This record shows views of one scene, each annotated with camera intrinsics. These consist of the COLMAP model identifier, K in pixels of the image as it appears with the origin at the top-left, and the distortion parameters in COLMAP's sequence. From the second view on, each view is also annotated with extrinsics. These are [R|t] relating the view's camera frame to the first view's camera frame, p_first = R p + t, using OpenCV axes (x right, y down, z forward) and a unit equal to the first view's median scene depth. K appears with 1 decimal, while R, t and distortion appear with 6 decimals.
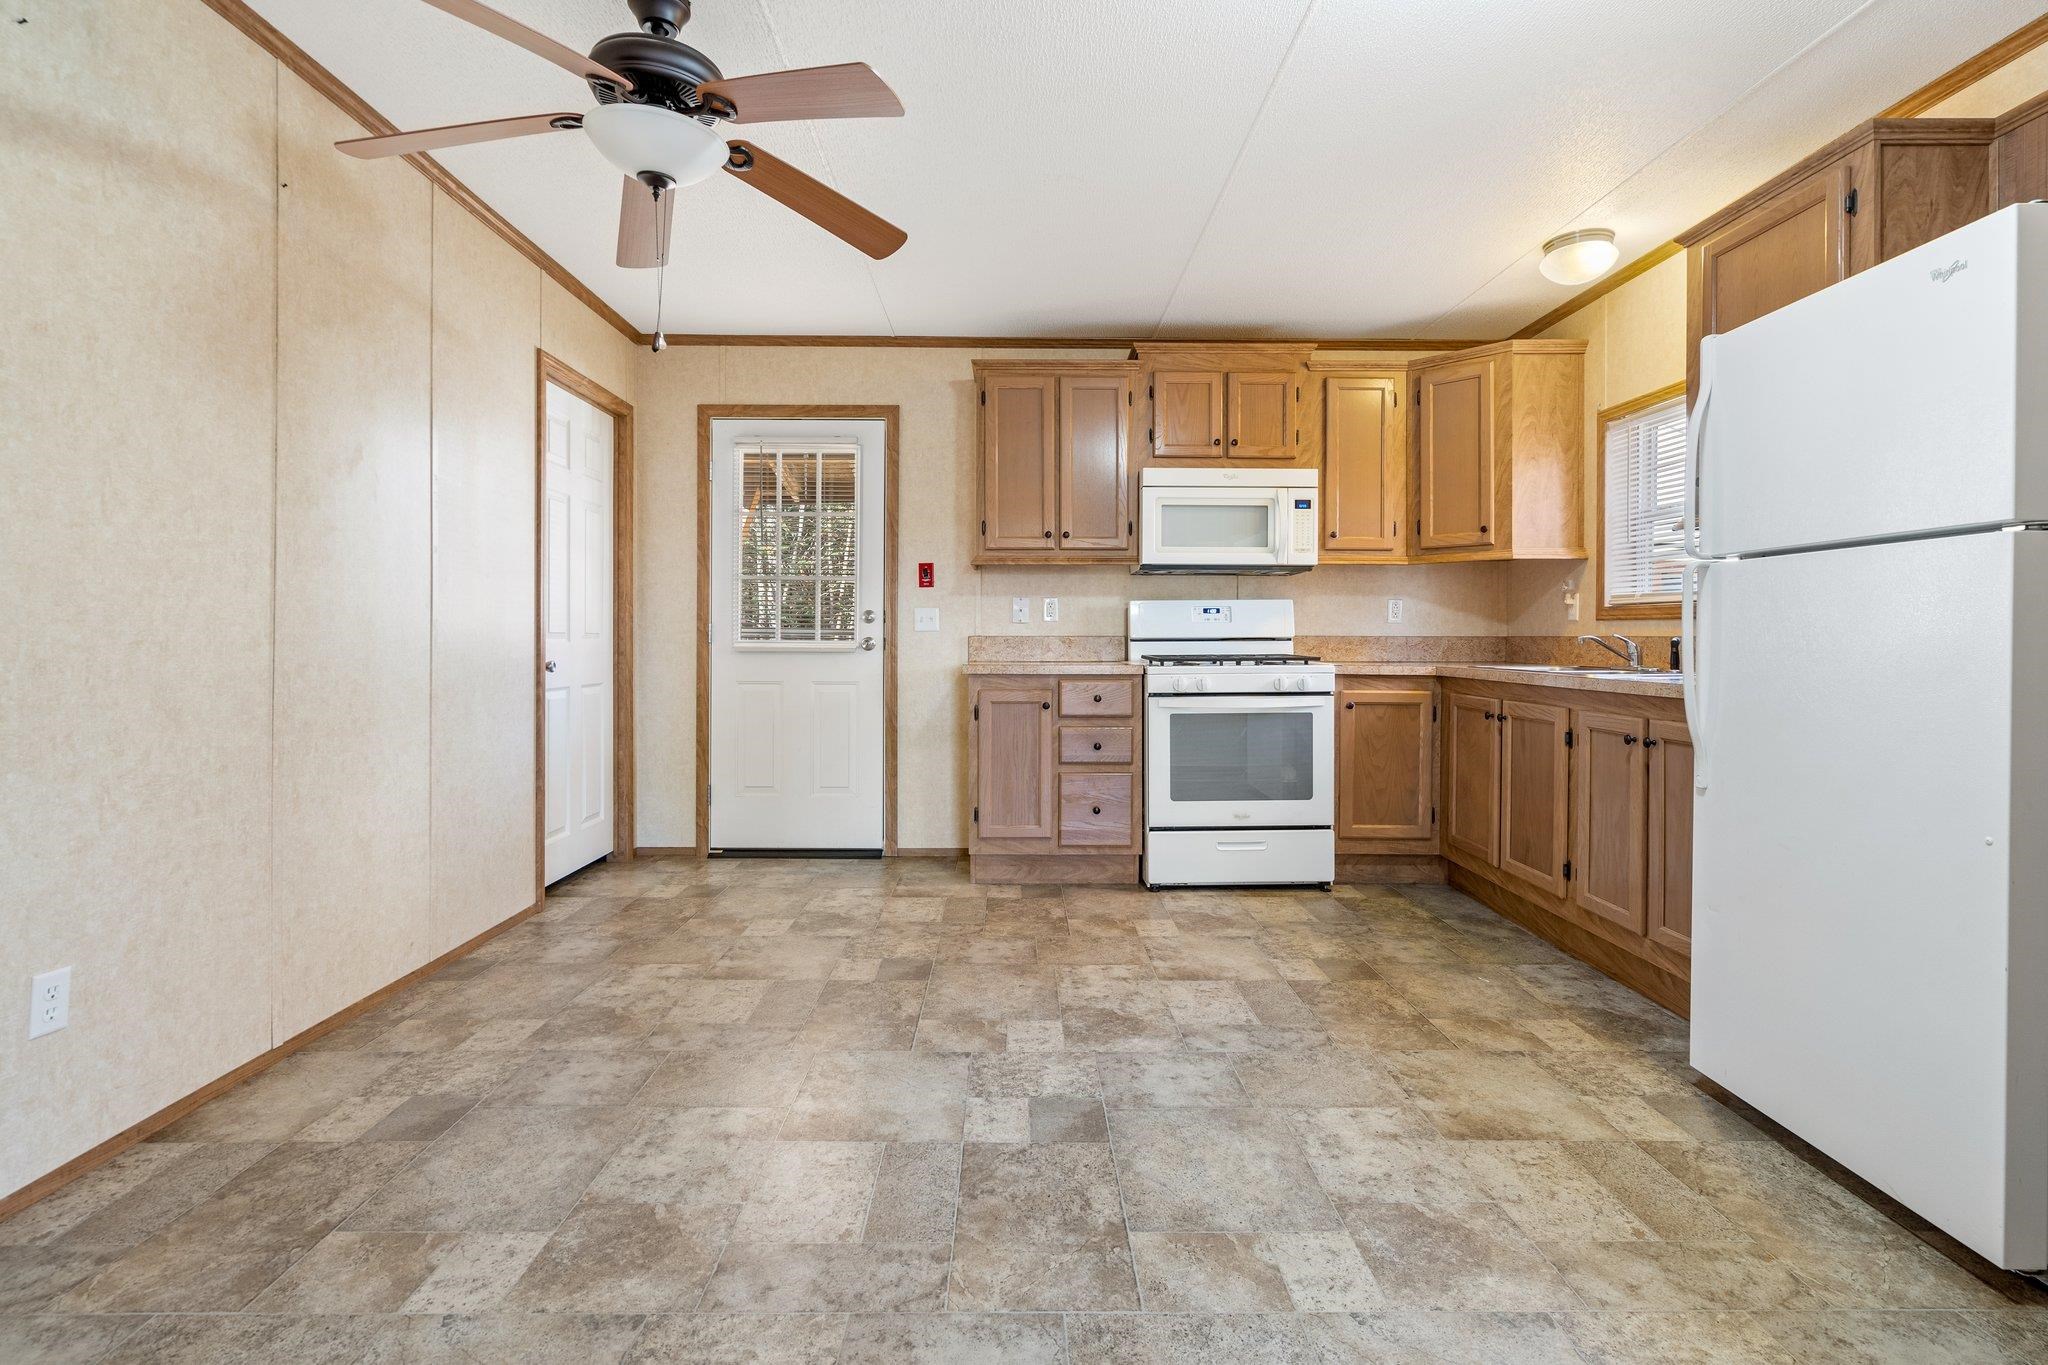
lens RADIAL K [[956.3, 0, 1021.9], [0, 956.3, 642.4], [0, 0, 1]] dist [-0.000589, 0.001286]
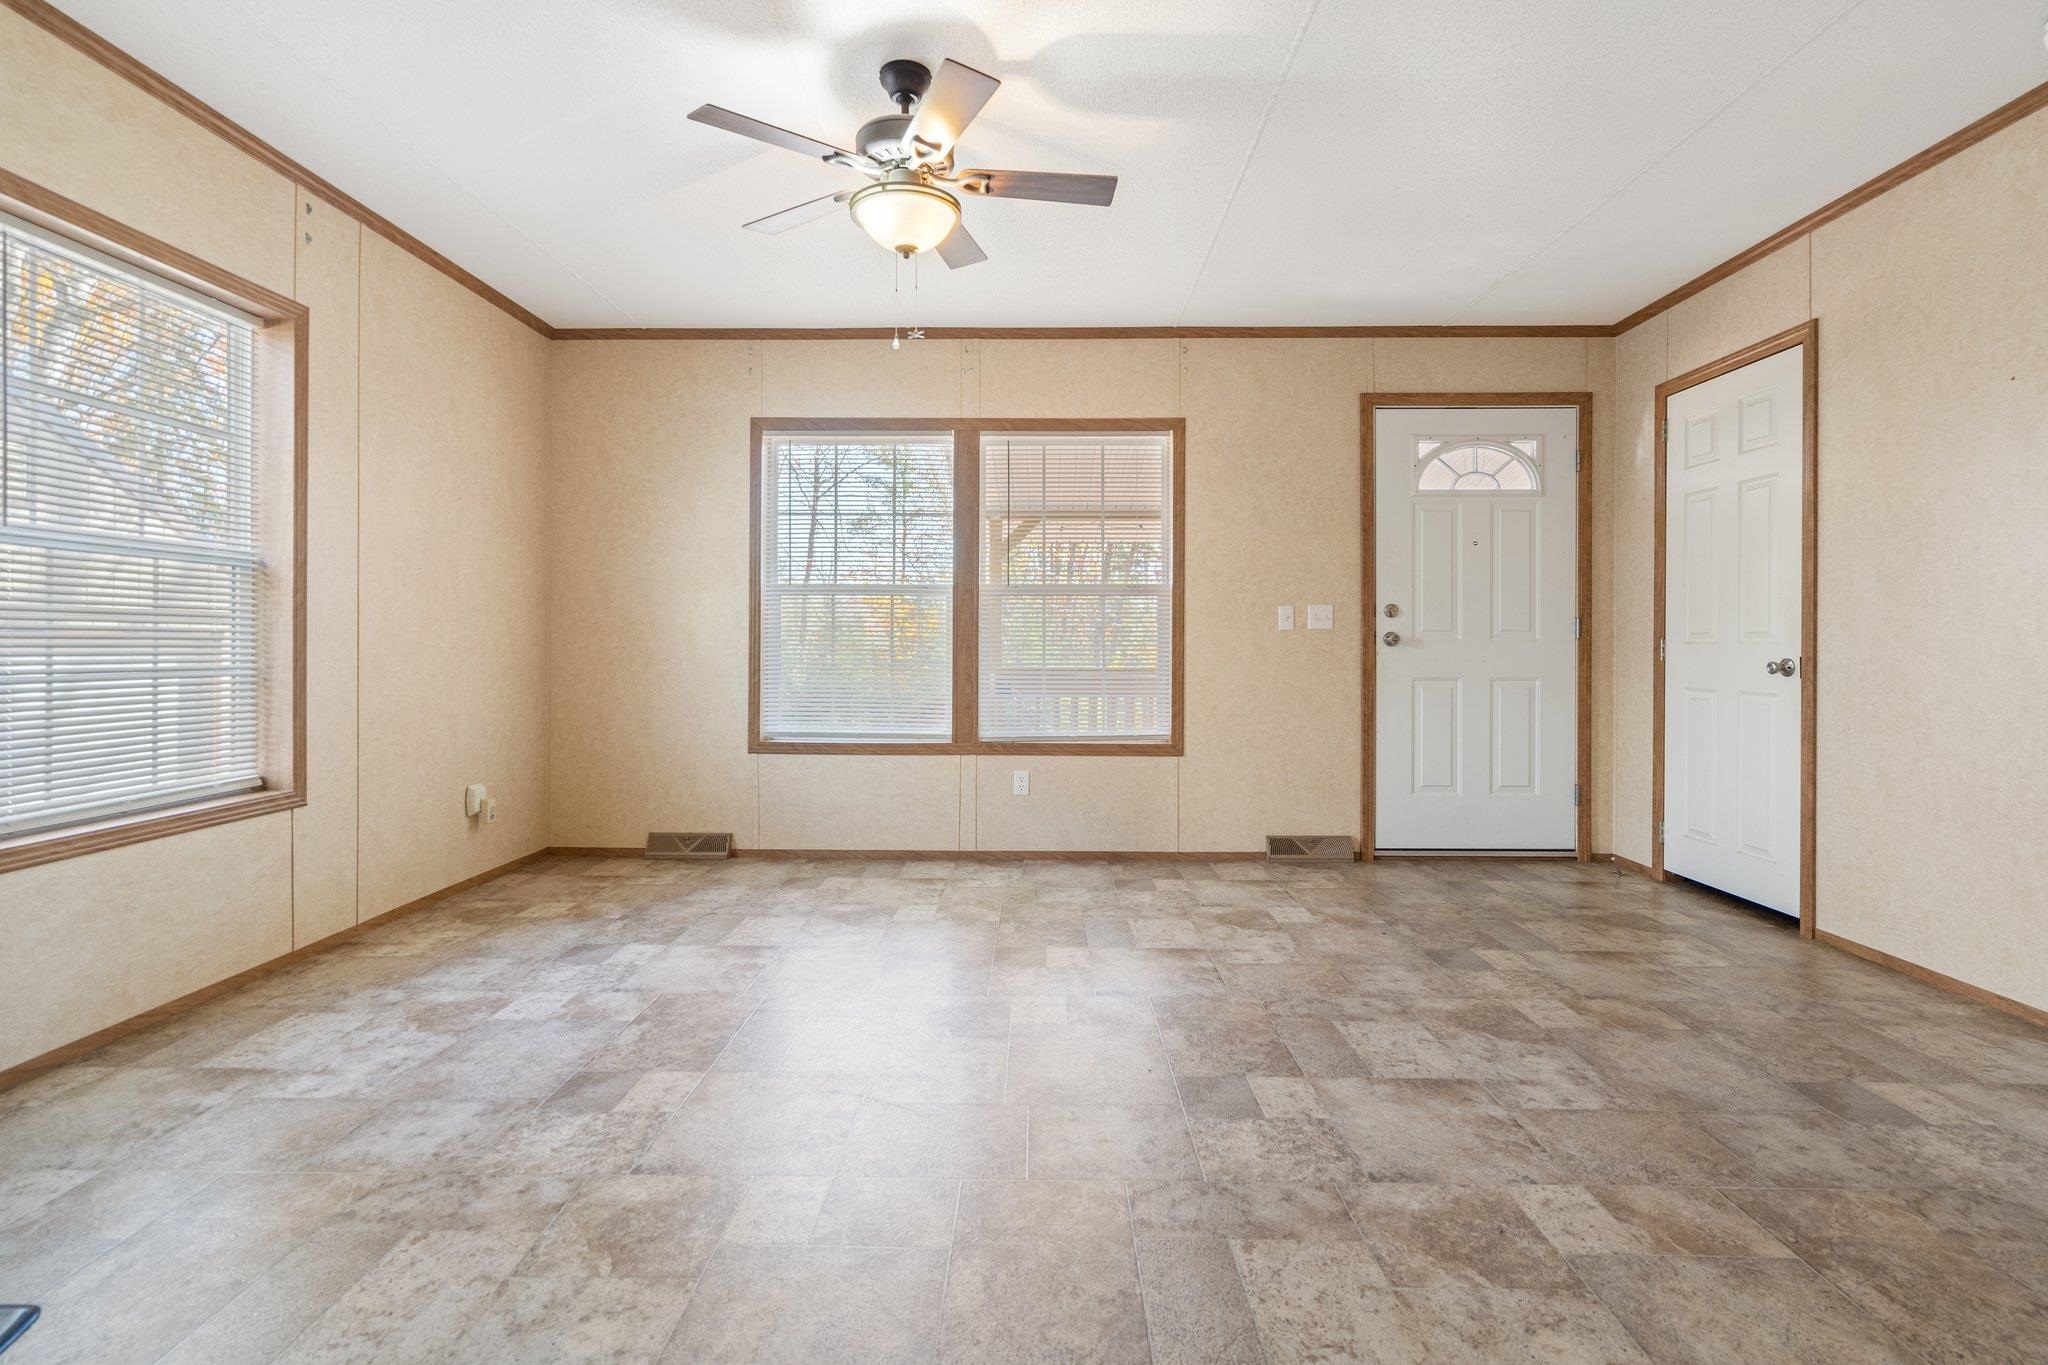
lens RADIAL K [[956.3, 0, 1021.9], [0, 956.3, 642.4], [0, 0, 1]] dist [-0.000589, 0.001286]
pose [[-0.999632, -0.004899, 0.026671, 0.354878], [-0.004725, 0.999967, 0.006578, 0.002979], [-0.026702, 0.006450, -0.999623, 1.297012]]
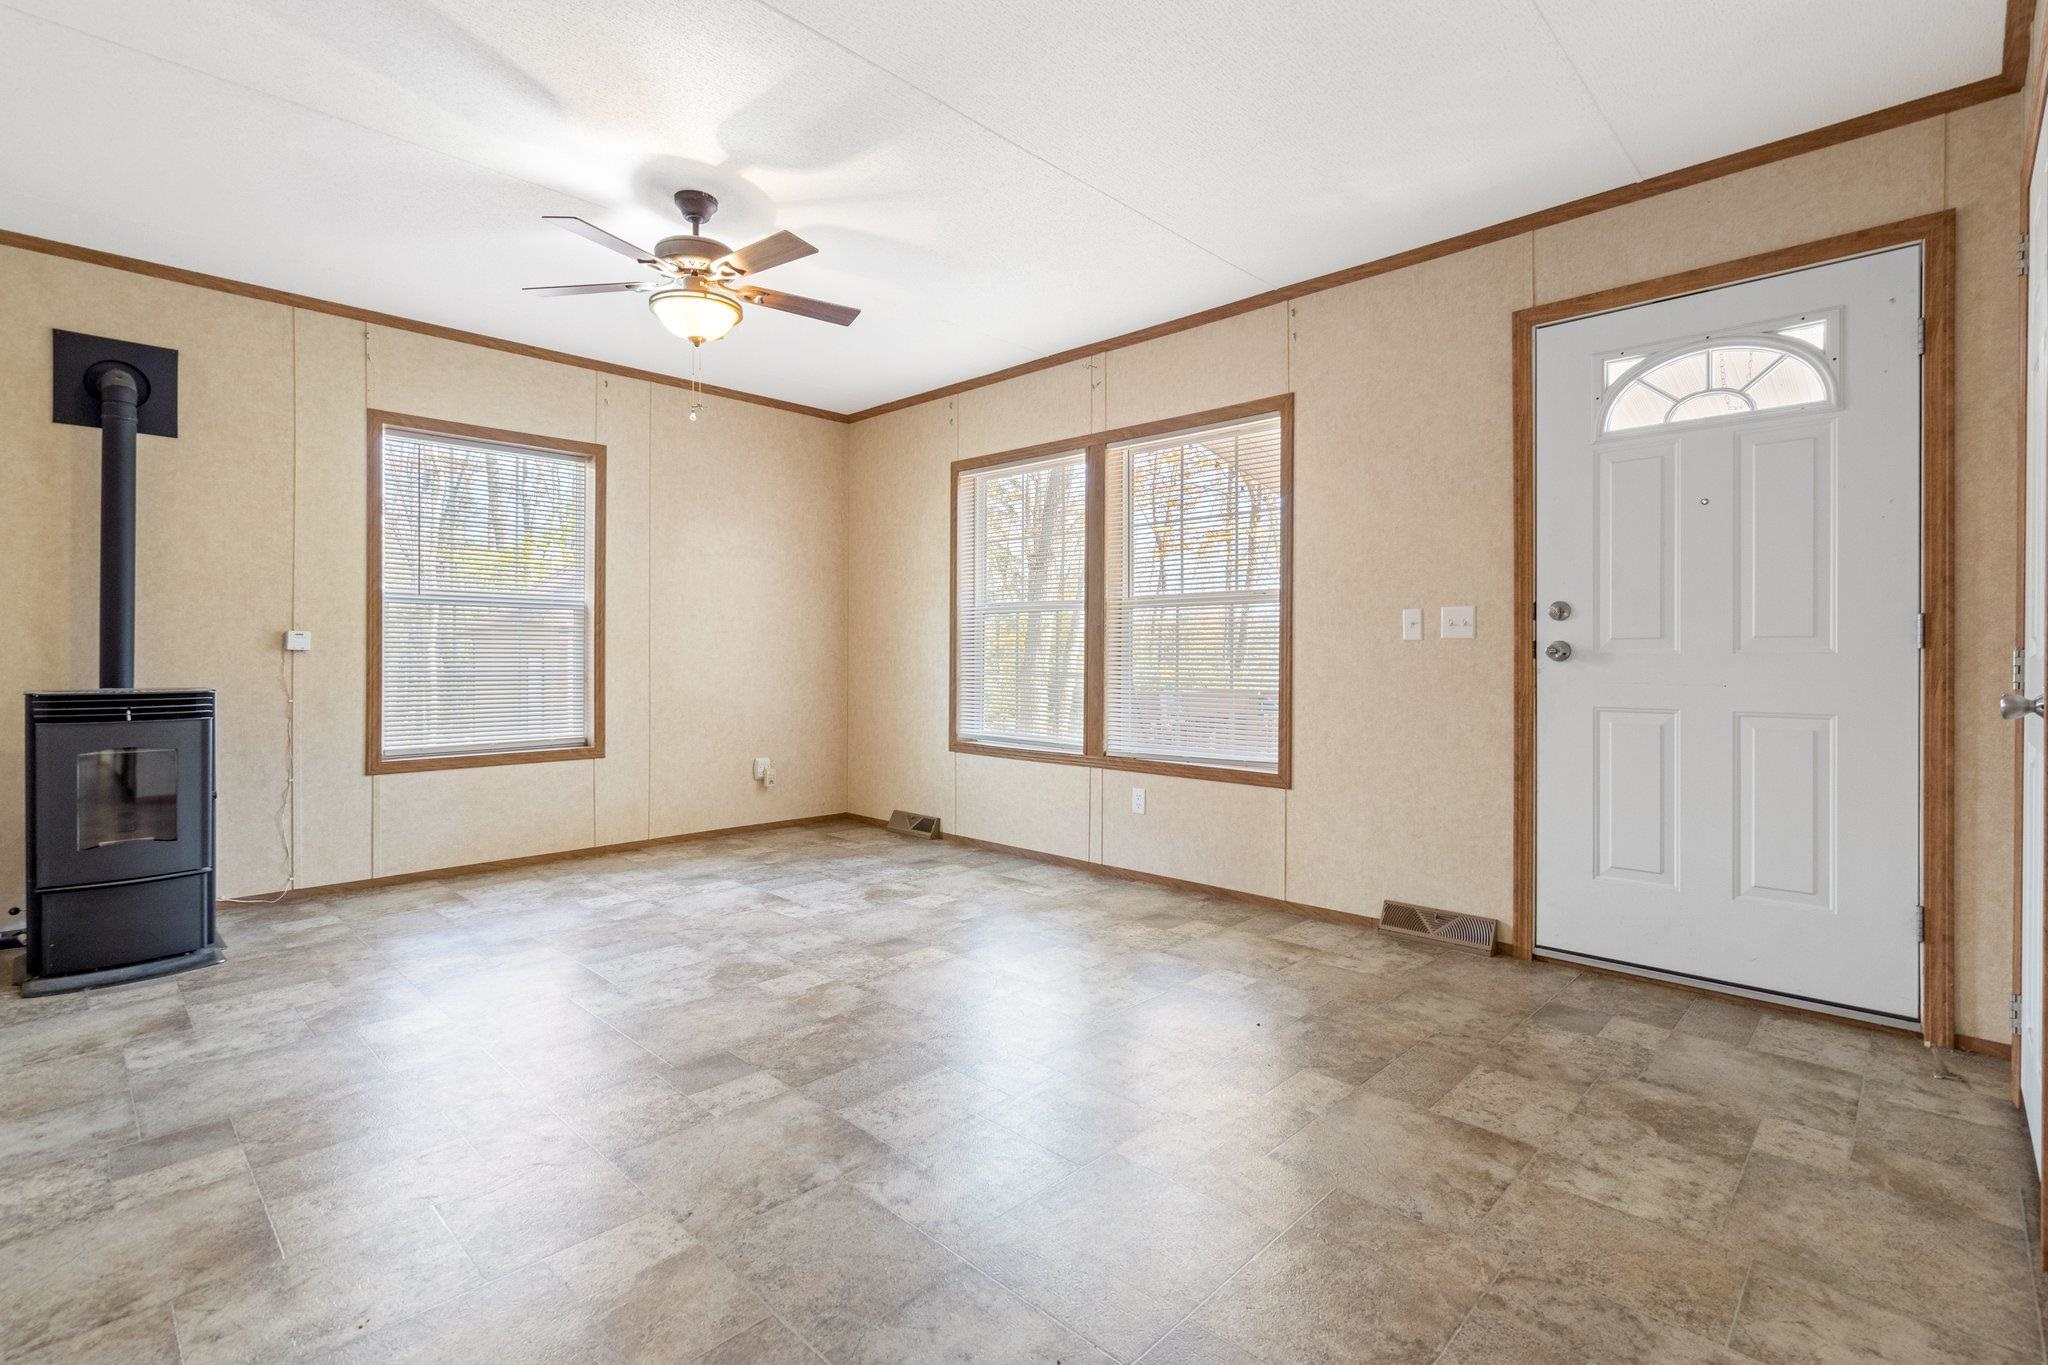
lens RADIAL K [[949.6, 0, 1019.1], [0, 949.6, 657.5], [0, 0, 1]] dist [-0.000471, 0.000608]
pose [[-0.708495, -0.006261, 0.705688, -0.281819], [0.000020, 0.999960, 0.008892, 0.002557], [-0.705715, 0.006313, -0.708467, 1.034471]]
